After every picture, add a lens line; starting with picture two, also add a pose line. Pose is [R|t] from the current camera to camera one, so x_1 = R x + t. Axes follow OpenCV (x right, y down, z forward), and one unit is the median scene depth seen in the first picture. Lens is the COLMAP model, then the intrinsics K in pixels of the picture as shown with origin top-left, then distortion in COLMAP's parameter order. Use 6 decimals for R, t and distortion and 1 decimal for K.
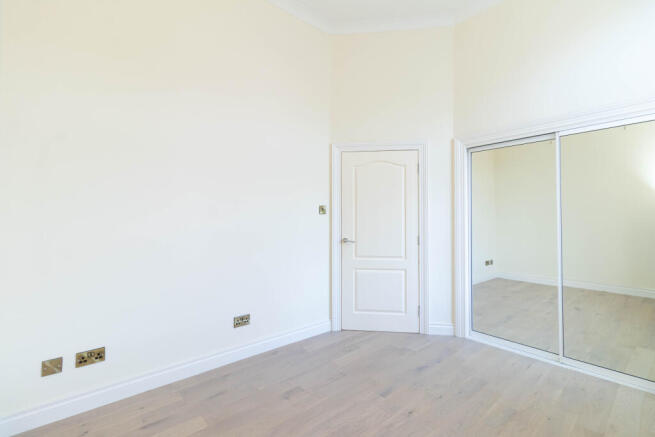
lens RADIAL K [[300.9, 0, 329.6], [0, 300.9, 218.4], [0, 0, 1]] dist [0.002919, 0.001051]
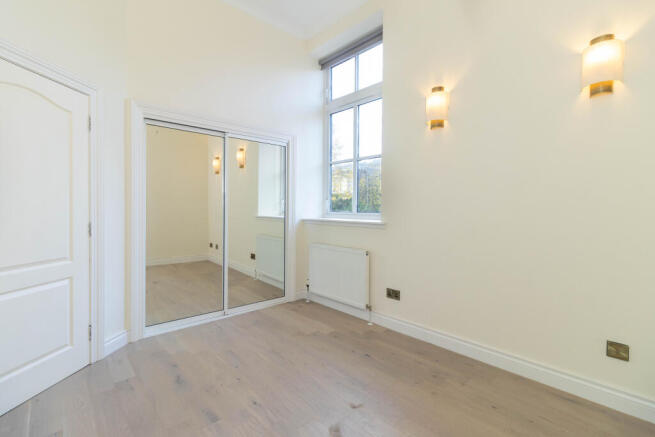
lens RADIAL K [[300.9, 0, 325.3], [0, 300.9, 214.0], [0, 0, 1]] dist [0.002919, 0.001051]
pose [[-0.017565, -0.015894, 0.999719, -0.417757], [-0.008554, 0.999839, 0.015745, 0.024464], [-0.999809, -0.008275, -0.017698, 0.503175]]
